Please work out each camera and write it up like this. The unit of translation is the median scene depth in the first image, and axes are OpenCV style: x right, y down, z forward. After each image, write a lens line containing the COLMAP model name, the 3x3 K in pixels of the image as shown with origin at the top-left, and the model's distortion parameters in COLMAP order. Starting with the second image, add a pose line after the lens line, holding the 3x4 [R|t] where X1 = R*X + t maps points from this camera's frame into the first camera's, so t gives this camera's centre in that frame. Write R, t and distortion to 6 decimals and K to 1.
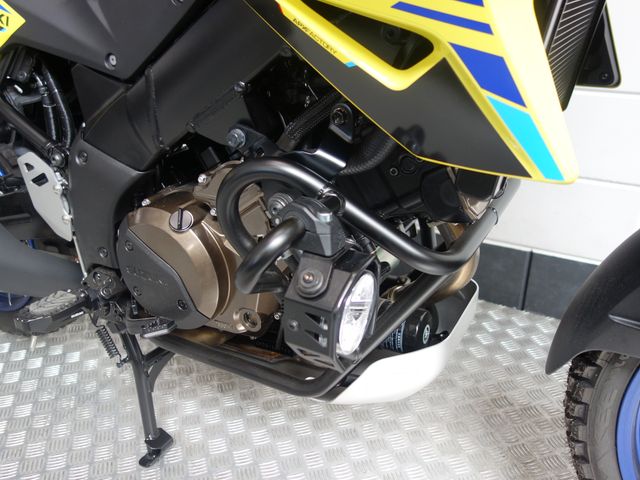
lens RADIAL K [[564.4, 0, 324.9], [0, 564.4, 243.0], [0, 0, 1]] dist [0.007074, -0.009576]
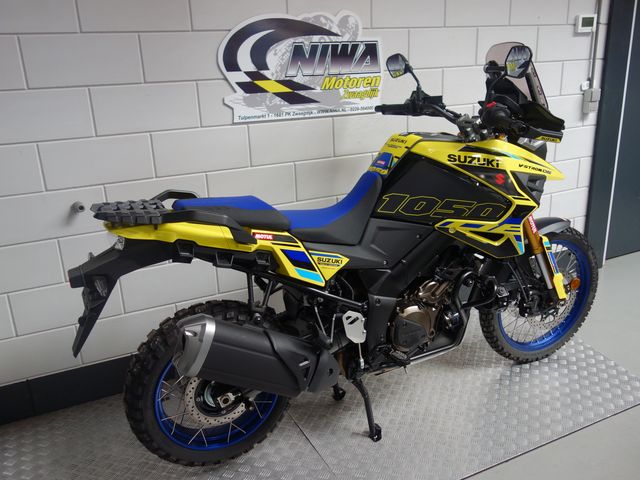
lens RADIAL K [[564.4, 0, 324.6], [0, 564.4, 239.2], [0, 0, 1]] dist [0.007074, -0.009576]
pose [[0.573123, -0.260898, 0.776828, -2.457250], [0.386473, 0.921975, 0.024515, -0.563710], [-0.722612, 0.286173, 0.629235, -0.522155]]
